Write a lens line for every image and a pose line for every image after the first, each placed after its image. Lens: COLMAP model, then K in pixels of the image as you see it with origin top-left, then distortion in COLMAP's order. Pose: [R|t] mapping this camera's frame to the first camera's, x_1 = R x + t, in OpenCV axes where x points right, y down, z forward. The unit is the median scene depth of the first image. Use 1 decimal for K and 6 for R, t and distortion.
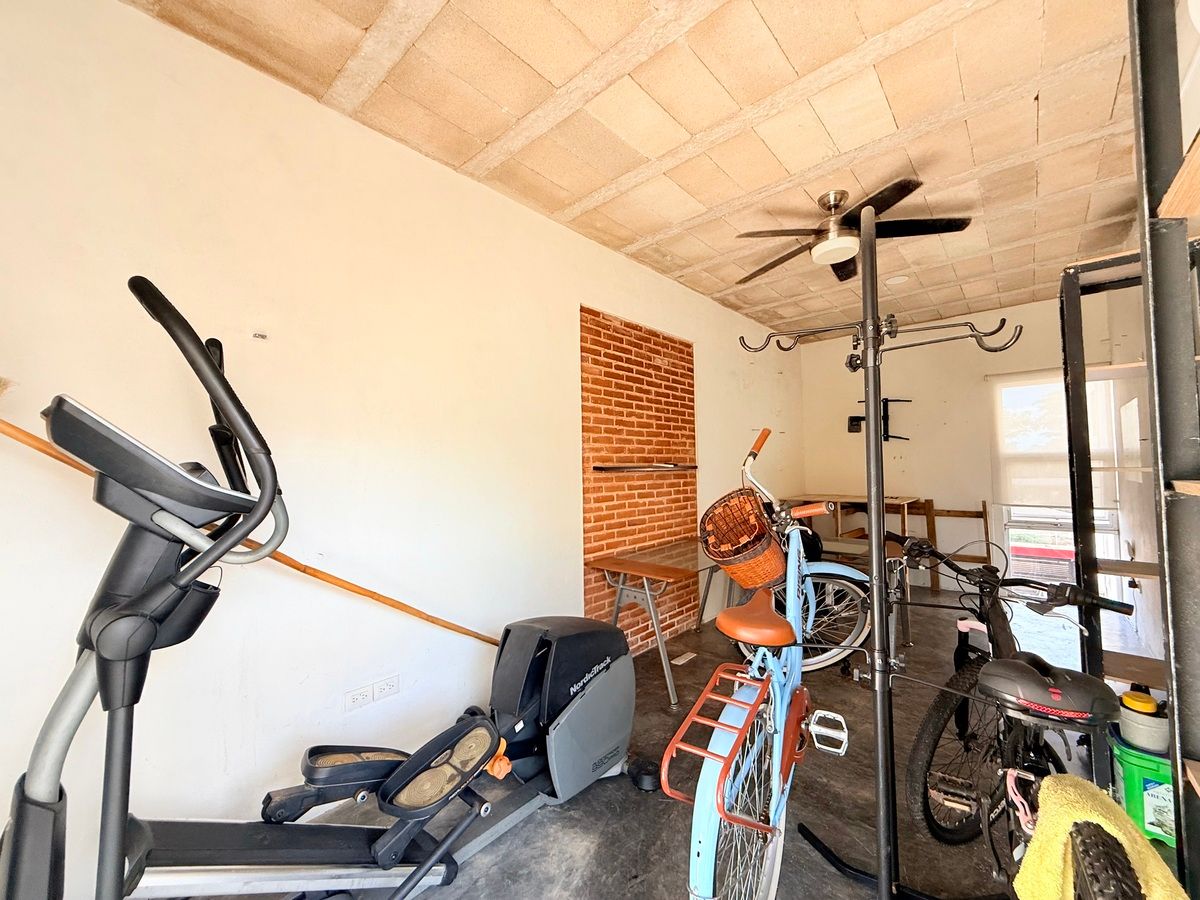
lens RADIAL K [[478.4, 0, 598.2], [0, 478.4, 447.7], [0, 0, 1]] dist [0.001105, 0.000066]
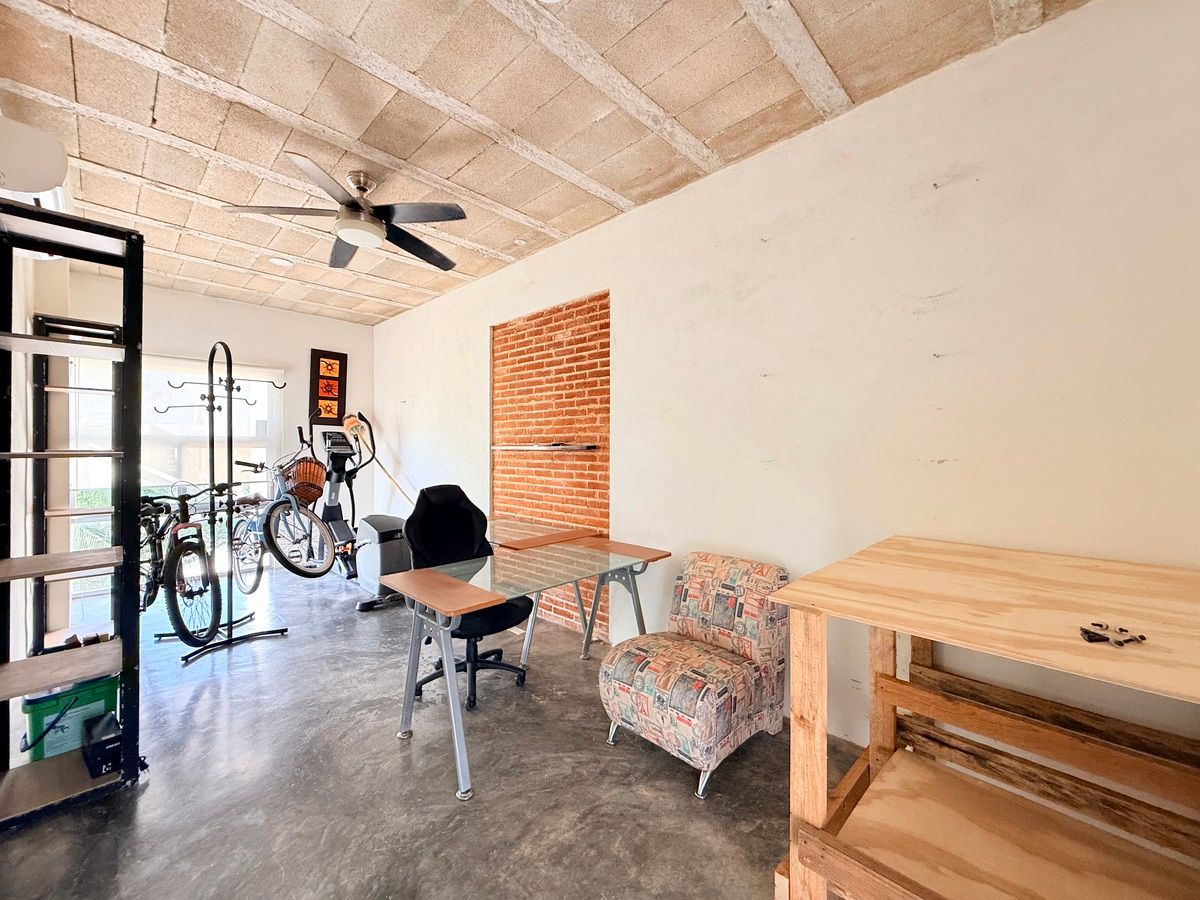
lens RADIAL K [[478.4, 0, 598.2], [0, 478.4, 447.7], [0, 0, 1]] dist [0.001105, 0.000066]
pose [[-0.037394, 0.013875, -0.999204, 1.070065], [0.038845, 0.999168, 0.012421, 0.032102], [0.998545, -0.038350, -0.037901, 1.090598]]
